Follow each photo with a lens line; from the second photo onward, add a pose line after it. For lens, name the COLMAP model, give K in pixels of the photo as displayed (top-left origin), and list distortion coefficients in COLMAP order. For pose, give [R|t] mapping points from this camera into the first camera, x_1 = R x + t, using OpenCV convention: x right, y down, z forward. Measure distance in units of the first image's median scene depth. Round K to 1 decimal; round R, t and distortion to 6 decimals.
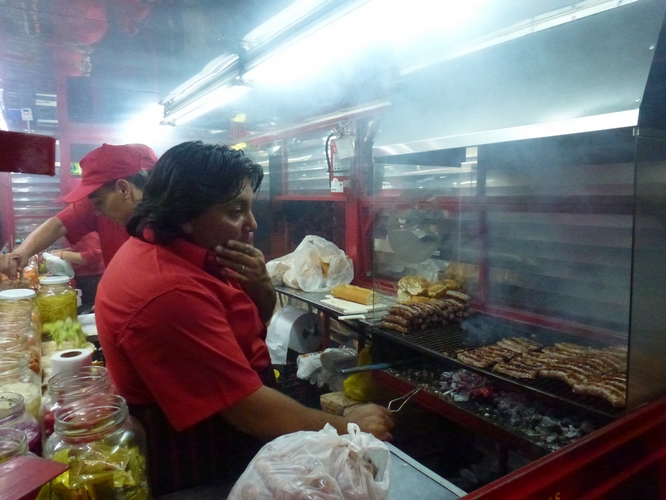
lens RADIAL K [[490.0, 0, 332.5], [0, 490.0, 245.7], [0, 0, 1]] dist [-0.077178, 0.007088]
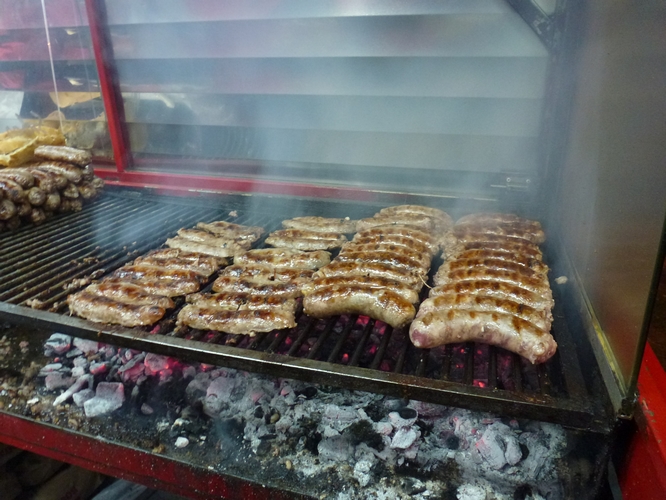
lens RADIAL K [[490.0, 0, 332.5], [0, 490.0, 245.7], [0, 0, 1]] dist [-0.077178, 0.007088]
pose [[0.752190, -0.200894, 0.627576, 0.193100], [0.049763, 0.966992, 0.249901, 0.110869], [-0.657064, -0.156743, 0.737359, 0.631260]]
